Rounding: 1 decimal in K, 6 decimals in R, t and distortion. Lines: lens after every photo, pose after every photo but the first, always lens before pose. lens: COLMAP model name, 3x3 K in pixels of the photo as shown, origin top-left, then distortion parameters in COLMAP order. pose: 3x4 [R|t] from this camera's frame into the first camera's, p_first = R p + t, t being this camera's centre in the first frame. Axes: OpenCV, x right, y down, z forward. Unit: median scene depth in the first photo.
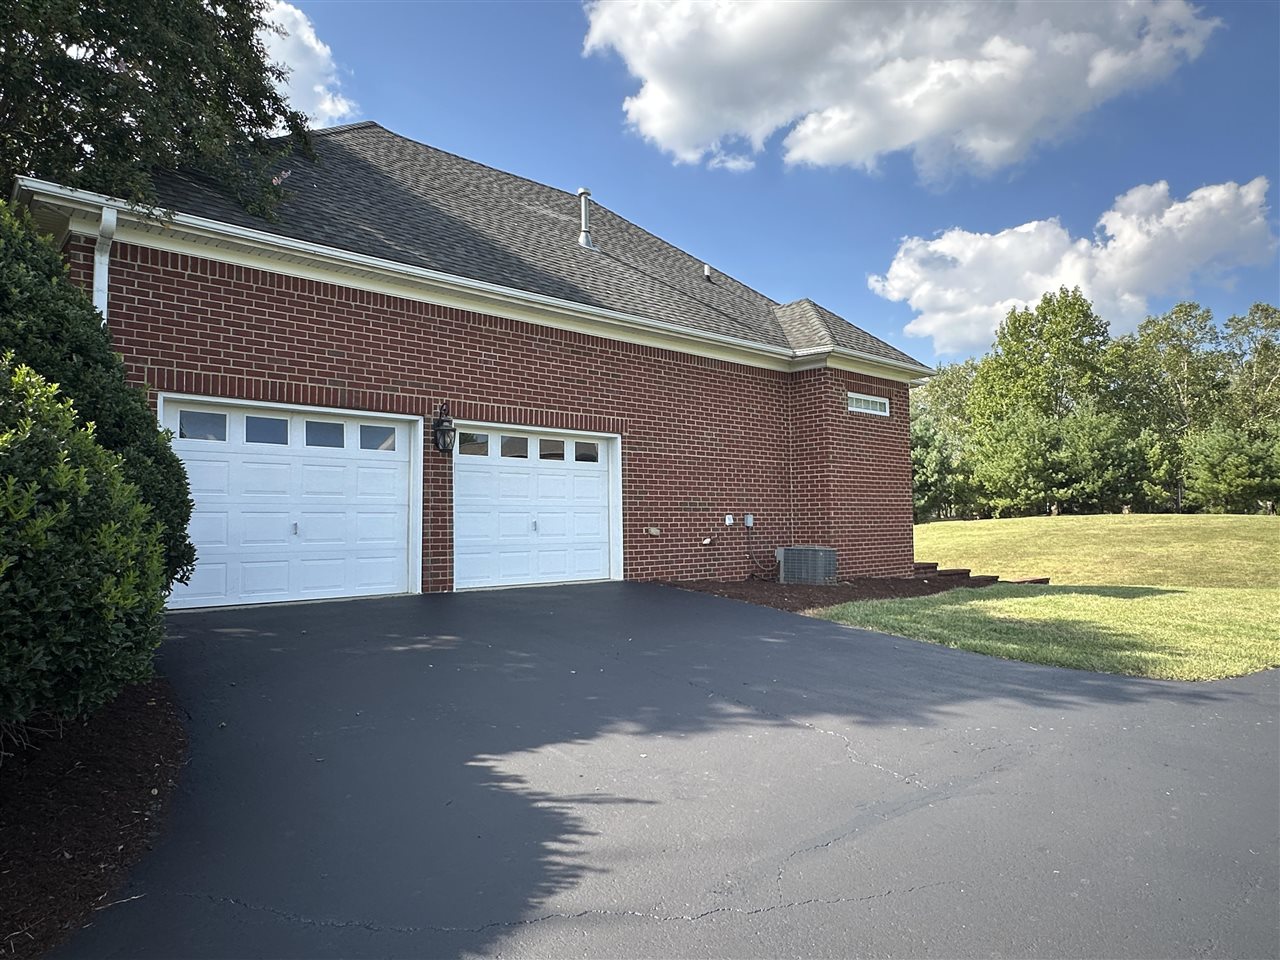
lens RADIAL K [[782.0, 0, 640.4], [0, 782.0, 482.5], [0, 0, 1]] dist [-0.000111, 0.001487]
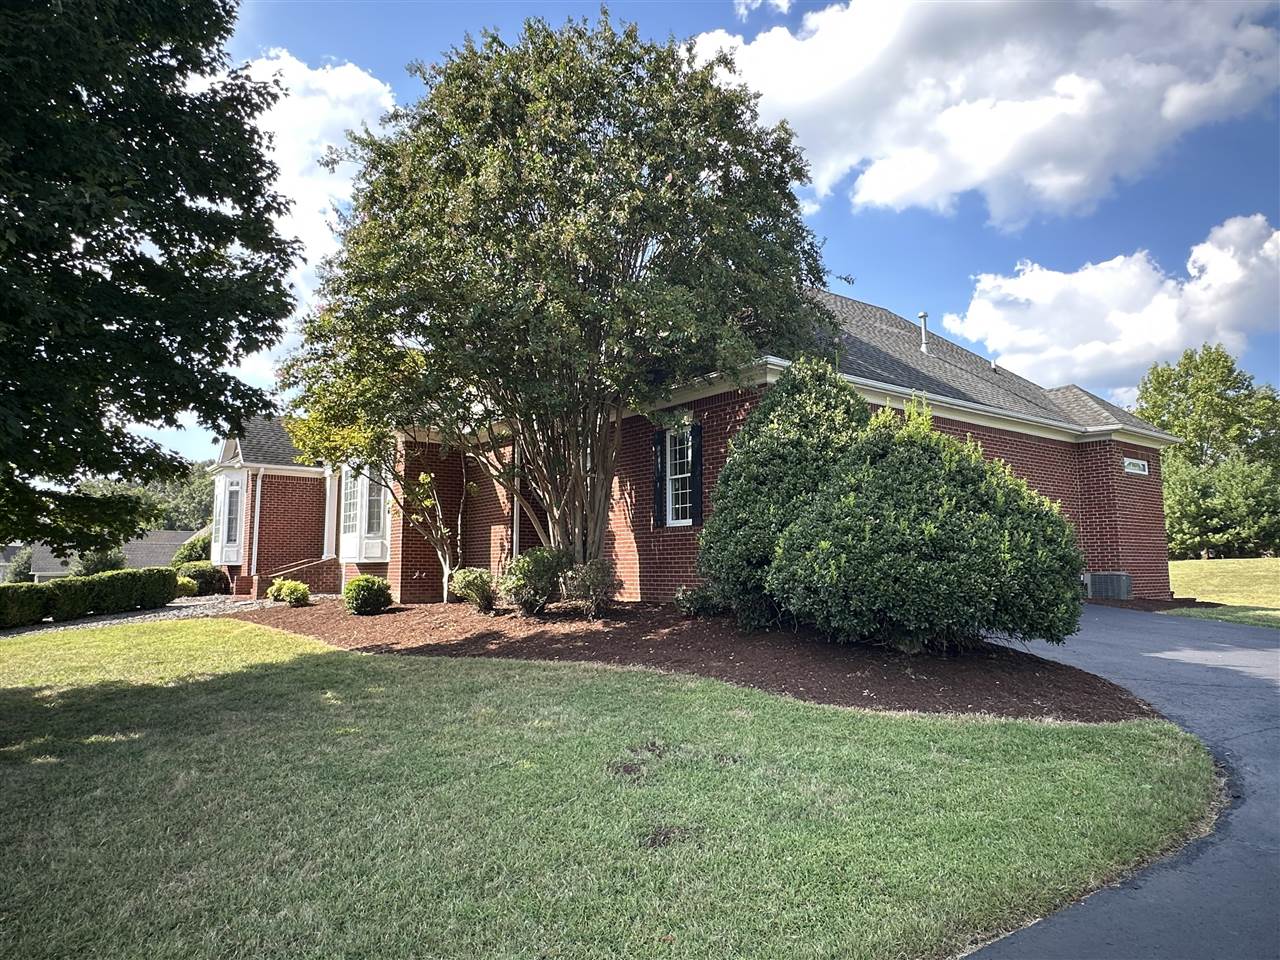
lens RADIAL K [[790.4, 0, 639.0], [0, 790.4, 476.9], [0, 0, 1]] dist [0.001770, 0.003599]
pose [[0.996468, -0.002383, -0.083940, -0.151919], [-0.003019, 0.997934, -0.064170, 0.002218], [0.083920, 0.064197, 0.994402, -0.139229]]
